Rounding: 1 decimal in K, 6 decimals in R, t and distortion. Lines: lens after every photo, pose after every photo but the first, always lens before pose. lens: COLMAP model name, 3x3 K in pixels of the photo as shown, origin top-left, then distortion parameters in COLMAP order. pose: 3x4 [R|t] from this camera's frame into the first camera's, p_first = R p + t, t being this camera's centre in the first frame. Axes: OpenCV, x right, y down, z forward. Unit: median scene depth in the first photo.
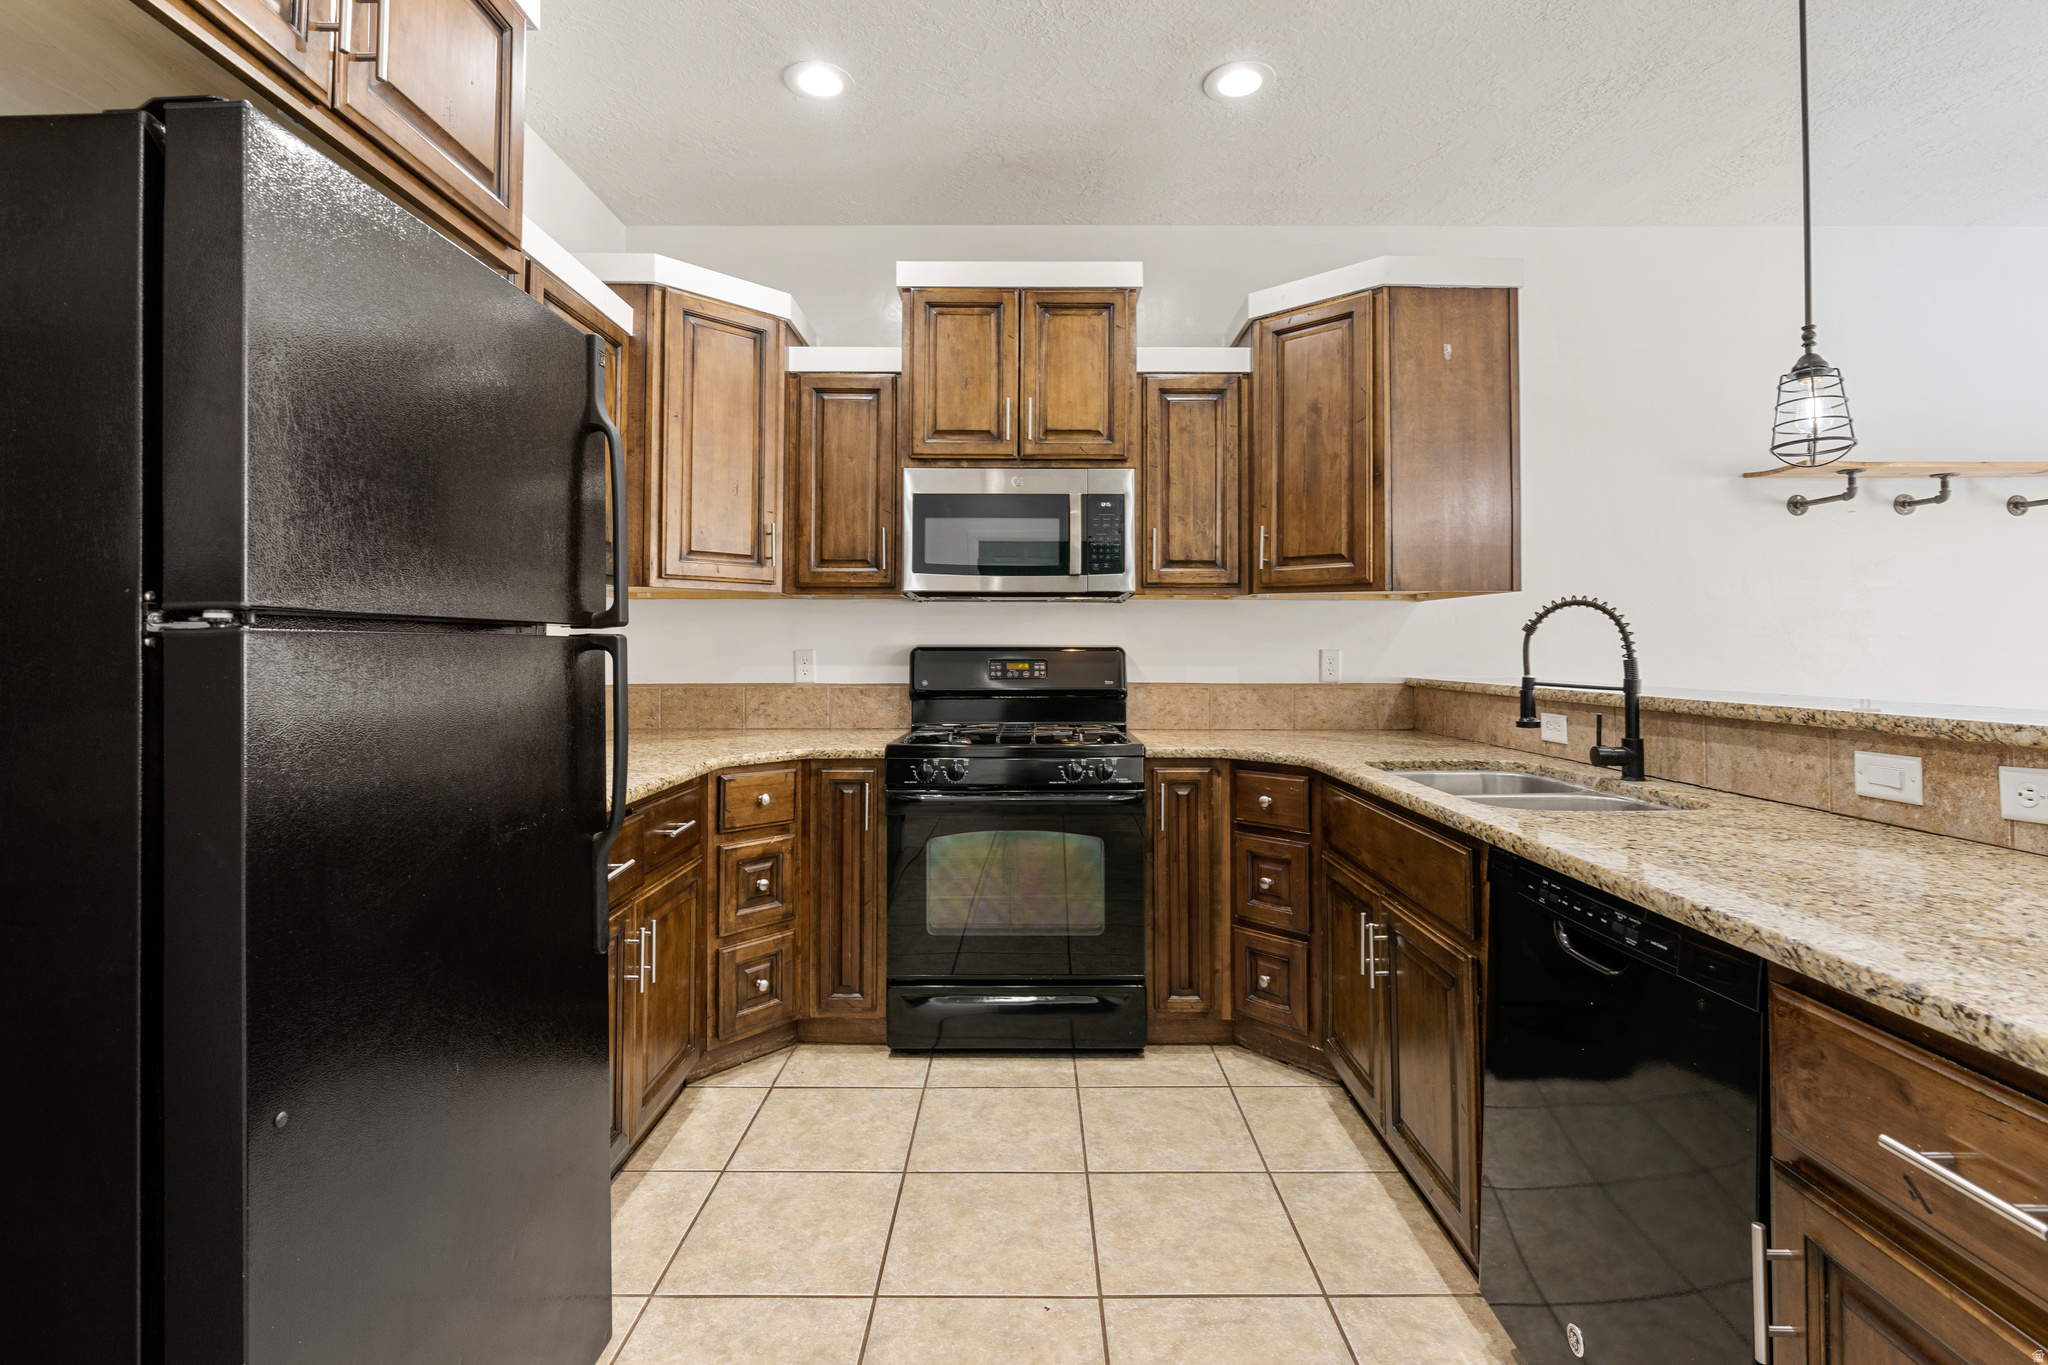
lens RADIAL K [[943.3, 0, 1028.4], [0, 943.3, 629.7], [0, 0, 1]] dist [-0.006199, 0.001950]
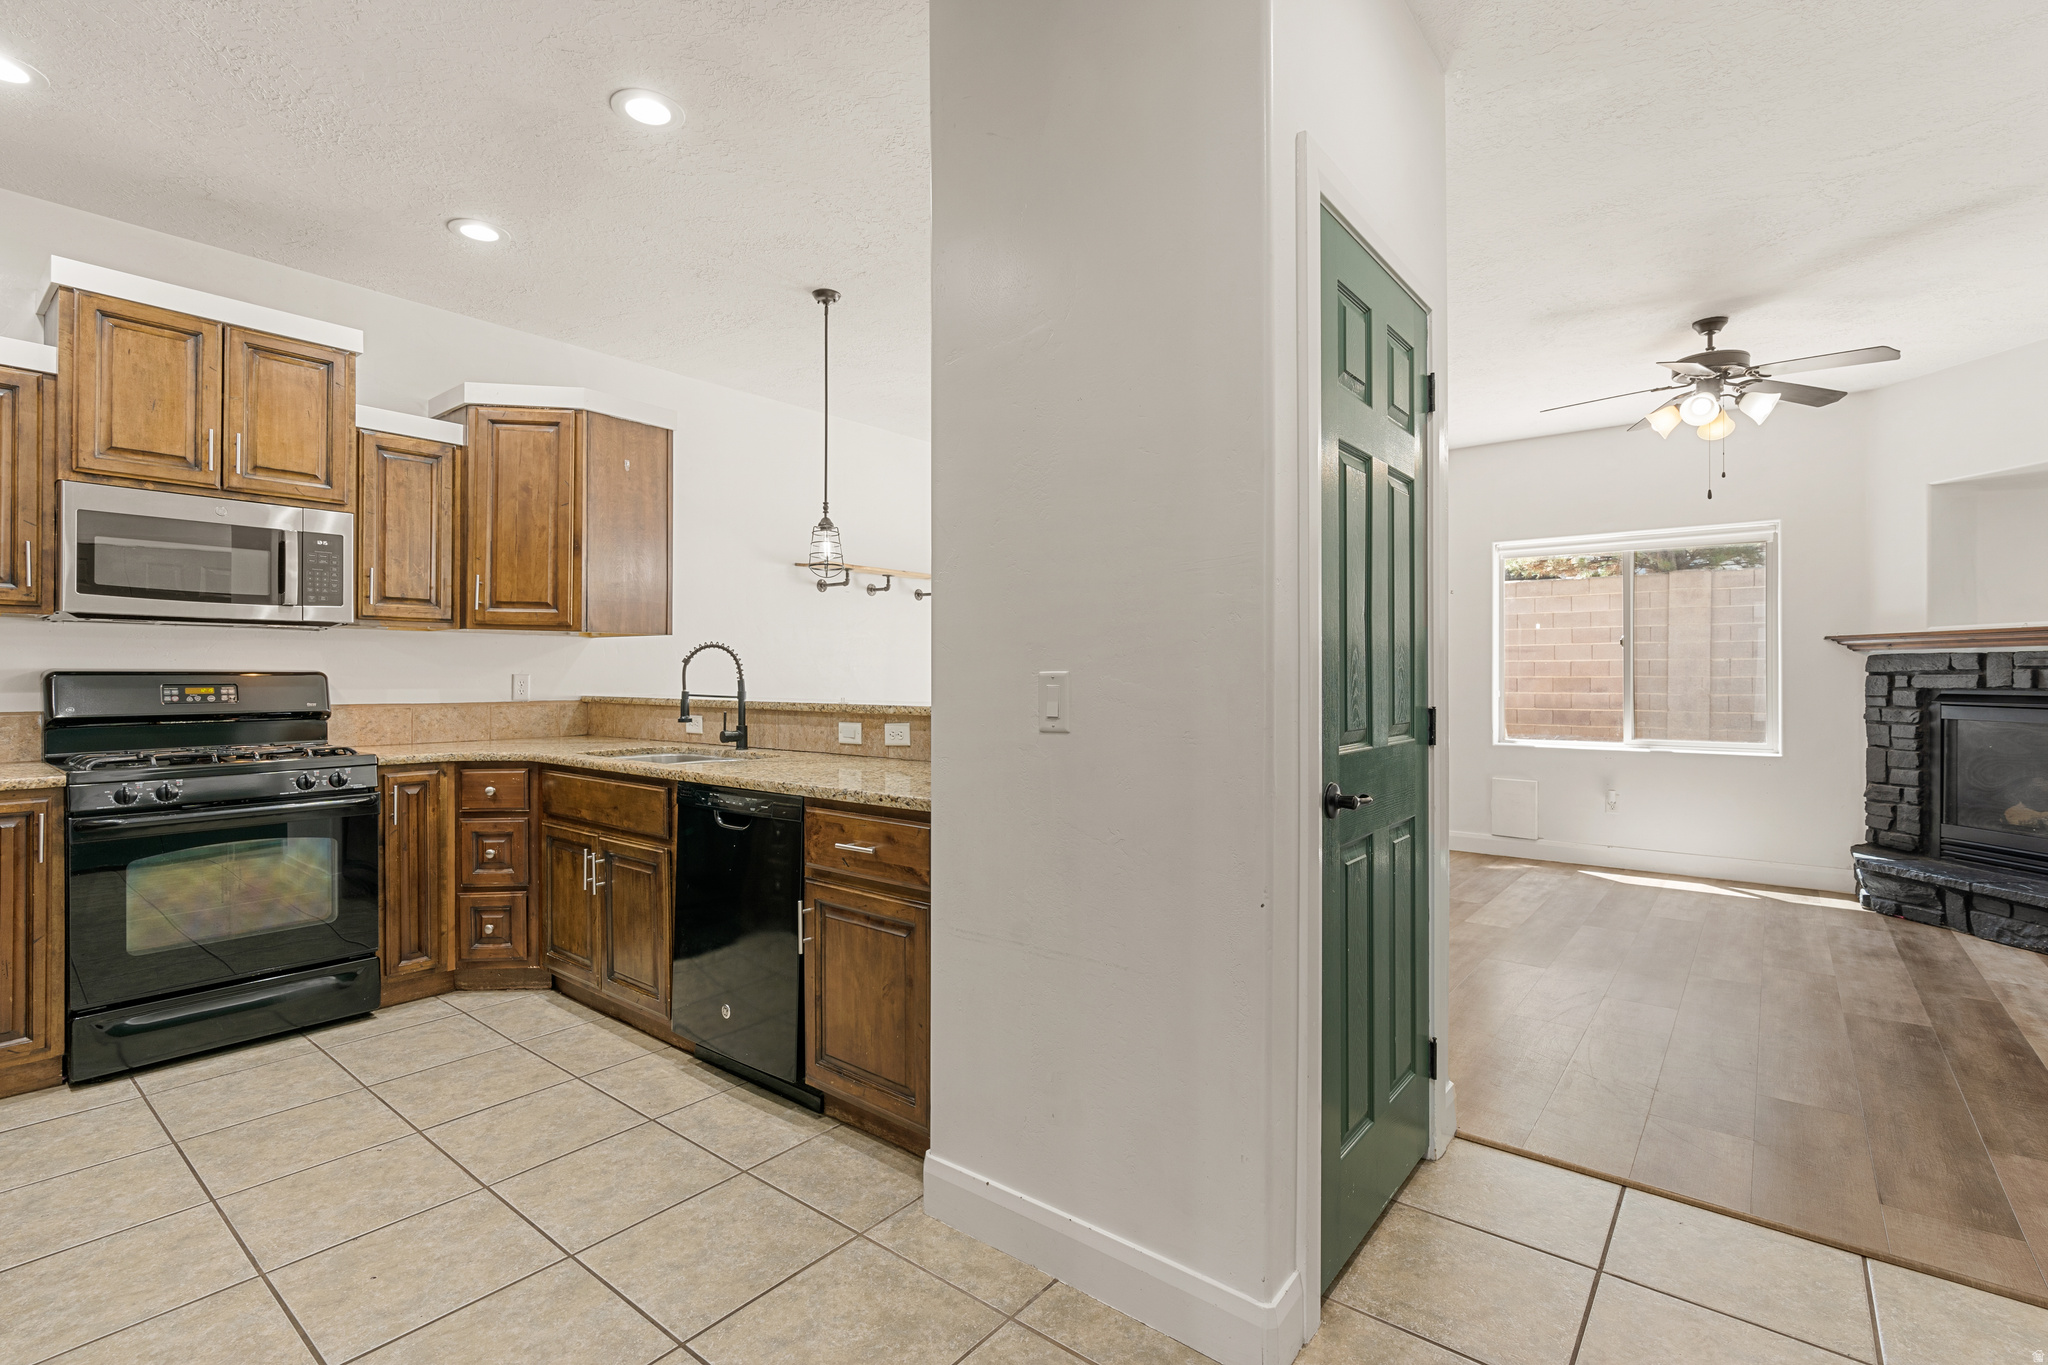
lens RADIAL K [[943.3, 0, 1030.0], [0, 943.3, 673.8], [0, 0, 1]] dist [-0.006199, 0.001950]
pose [[0.621953, 0.000530, 0.783055, -0.290740], [-0.016572, 0.999785, 0.012485, -0.007418], [-0.782880, -0.020742, 0.621827, -0.369417]]
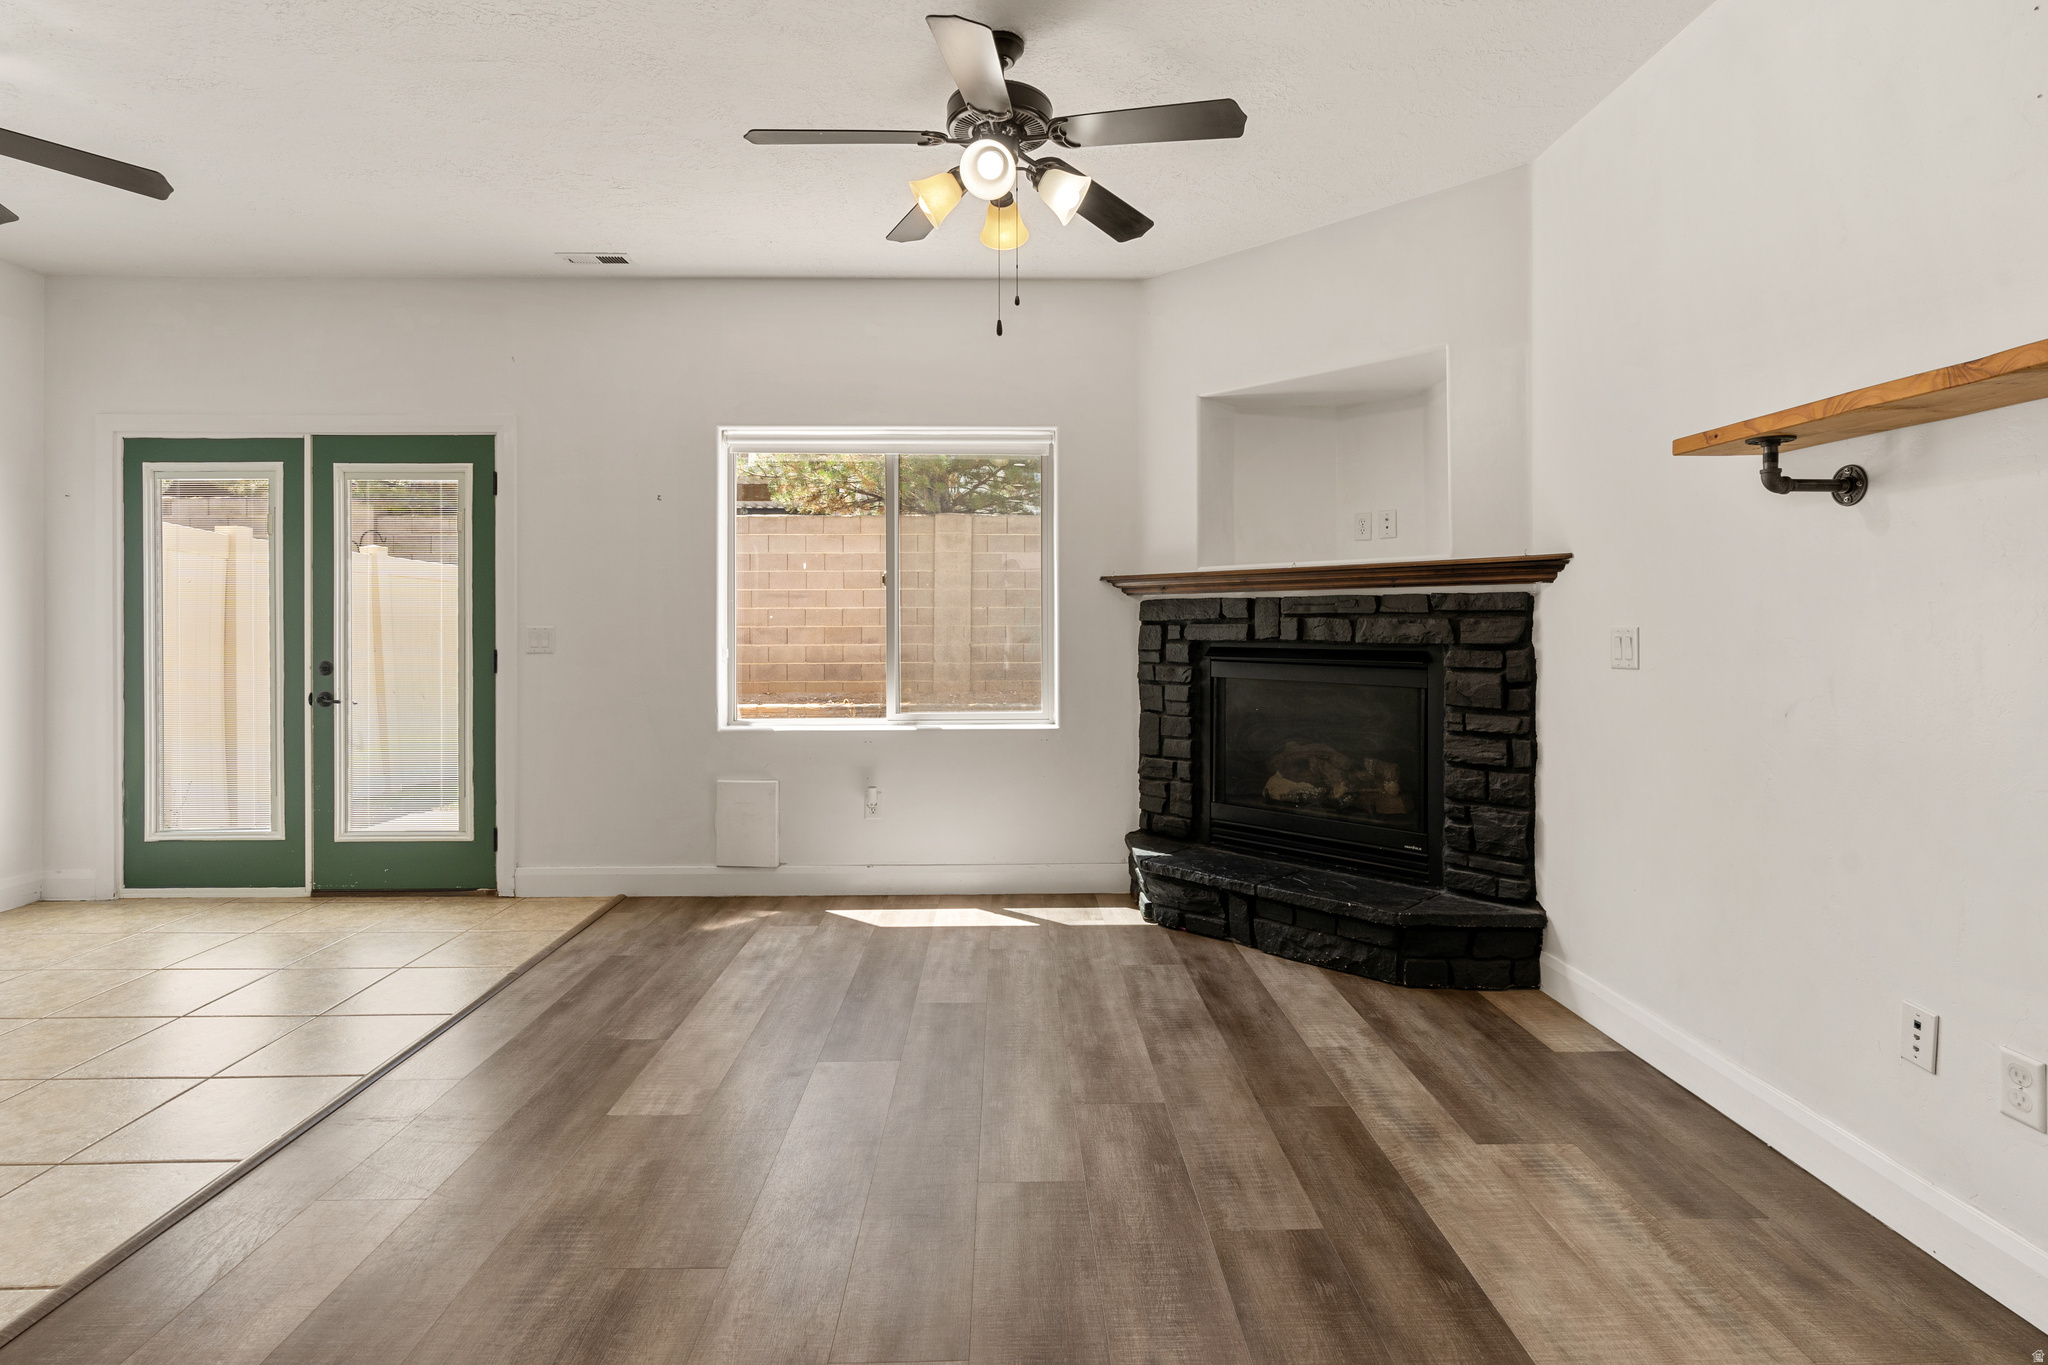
lens RADIAL K [[991.6, 0, 1028.3], [0, 991.6, 628.1], [0, 0, 1]] dist [0.000044, -0.000217]
pose [[-0.021653, -0.005275, 0.999752, 0.588027], [-0.019754, 0.999793, 0.004847, -0.007925], [-0.999570, -0.019644, -0.021753, -0.293800]]
